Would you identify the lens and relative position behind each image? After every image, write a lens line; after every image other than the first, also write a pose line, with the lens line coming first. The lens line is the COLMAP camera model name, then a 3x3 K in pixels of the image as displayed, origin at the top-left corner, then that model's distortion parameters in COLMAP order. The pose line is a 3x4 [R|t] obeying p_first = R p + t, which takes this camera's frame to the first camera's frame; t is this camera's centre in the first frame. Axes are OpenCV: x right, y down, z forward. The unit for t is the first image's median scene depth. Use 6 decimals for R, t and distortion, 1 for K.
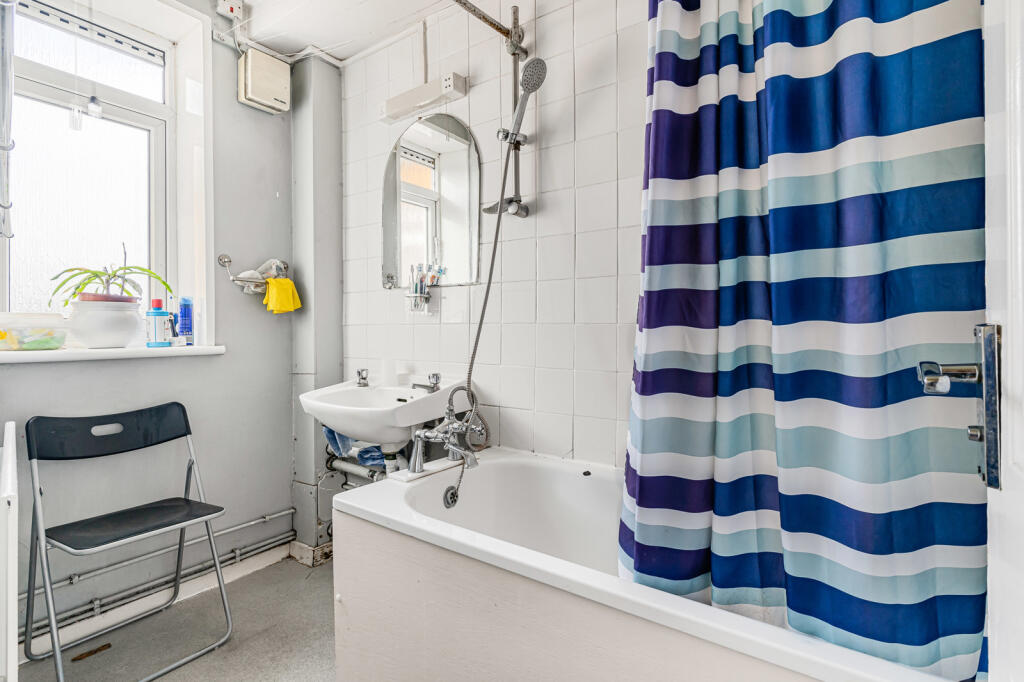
lens RADIAL K [[496.9, 0, 520.6], [0, 496.9, 337.5], [0, 0, 1]] dist [0.005489, -0.000415]
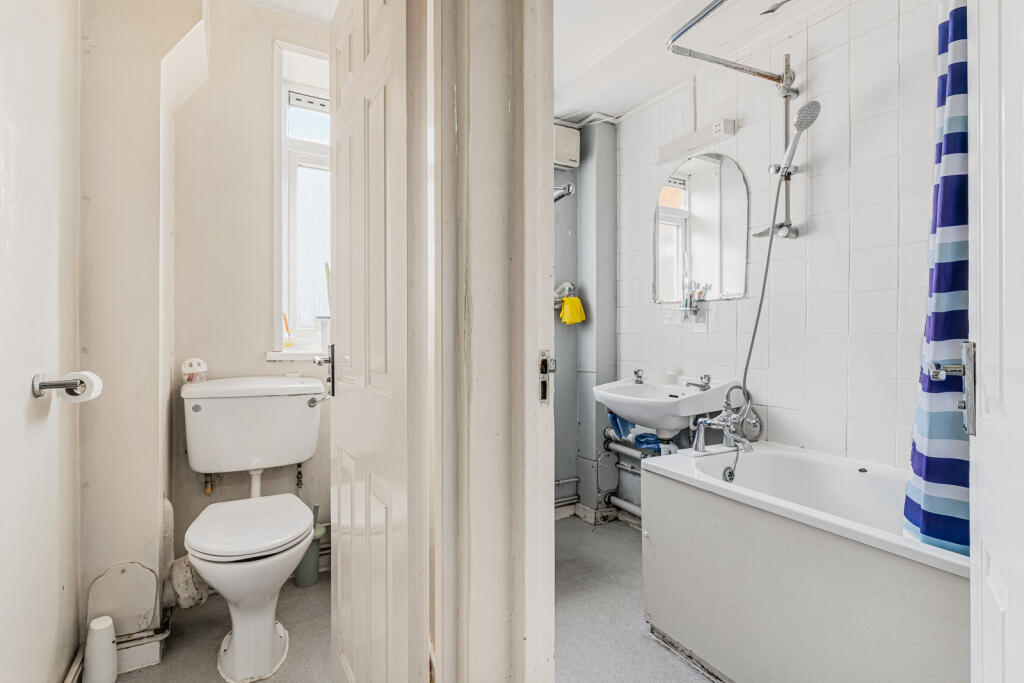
lens RADIAL K [[496.9, 0, 511.6], [0, 496.9, 338.4], [0, 0, 1]] dist [0.005489, -0.000415]
pose [[0.899907, 0.005875, -0.436042, -0.073374], [-0.009945, 0.999926, -0.007052, -0.001876], [0.435968, 0.010683, 0.899899, -0.279637]]
